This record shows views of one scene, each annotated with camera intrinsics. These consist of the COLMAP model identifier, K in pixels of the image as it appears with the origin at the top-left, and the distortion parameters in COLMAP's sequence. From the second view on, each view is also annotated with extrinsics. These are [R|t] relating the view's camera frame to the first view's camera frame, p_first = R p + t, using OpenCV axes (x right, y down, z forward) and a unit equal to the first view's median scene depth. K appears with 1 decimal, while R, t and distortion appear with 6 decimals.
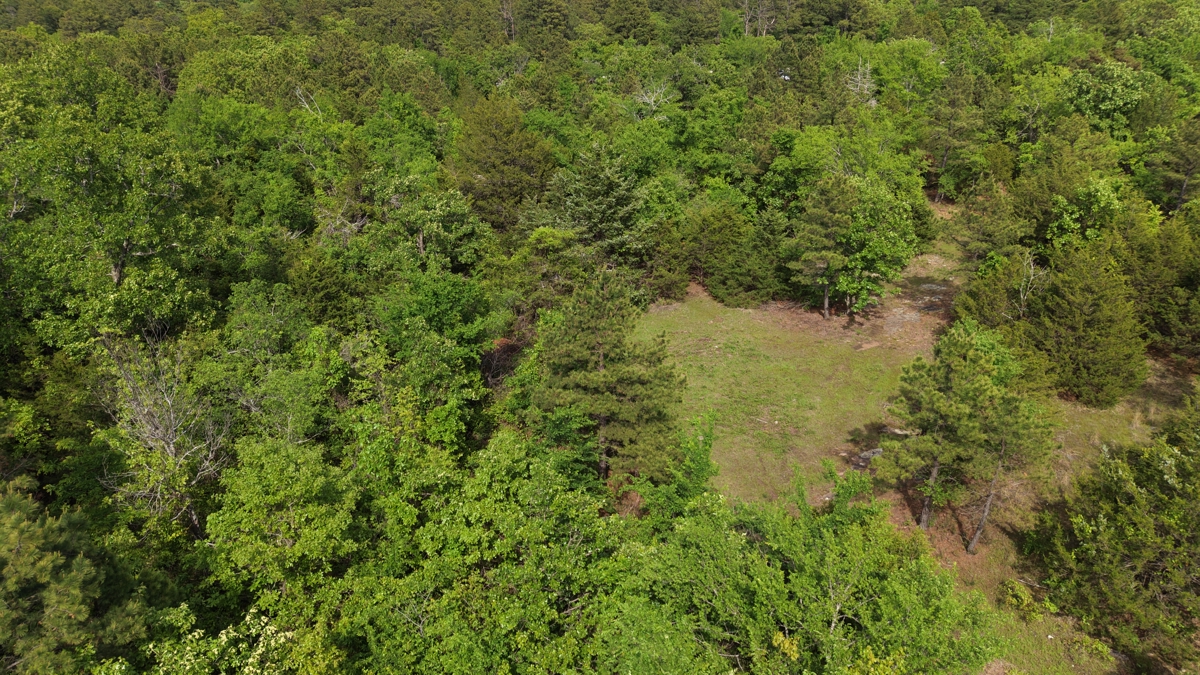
lens RADIAL K [[799.4, 0, 599.6], [0, 799.4, 341.2], [0, 0, 1]] dist [0.049067, -0.061452]
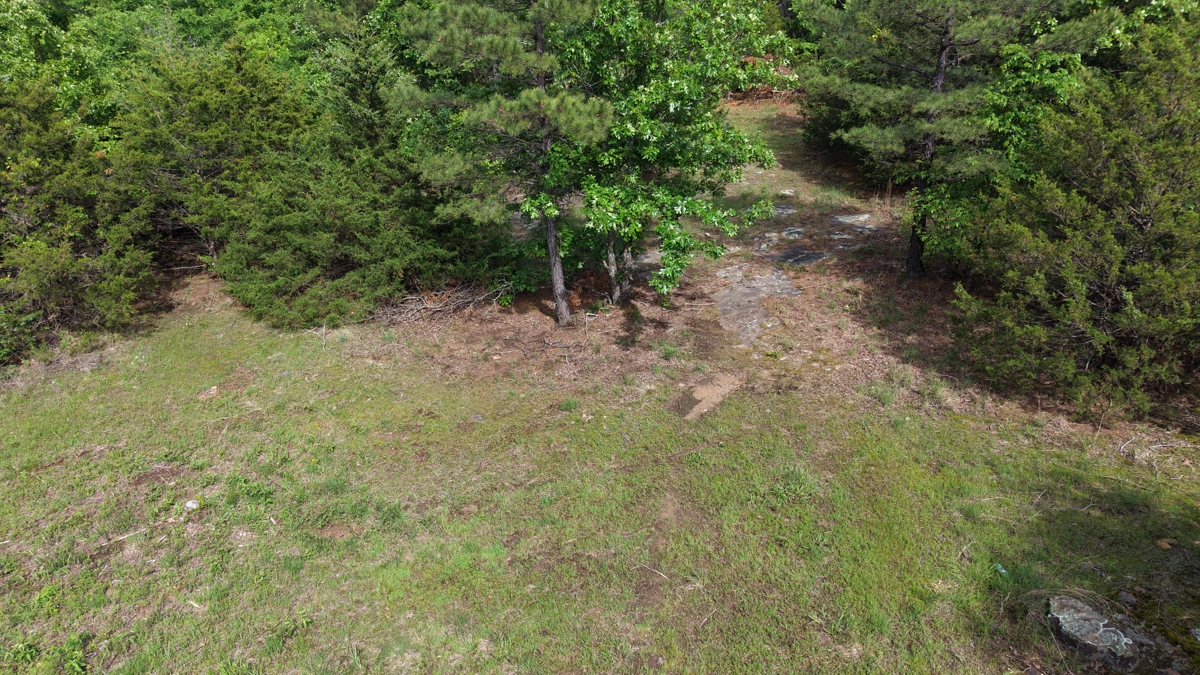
lens RADIAL K [[799.4, 0, 599.6], [0, 799.4, 341.2], [0, 0, 1]] dist [0.049067, -0.061452]
pose [[0.921513, -0.165005, 0.351548, 0.170731], [0.160906, 0.986115, 0.041068, -0.031769], [-0.353444, 0.018722, 0.935268, 0.660328]]
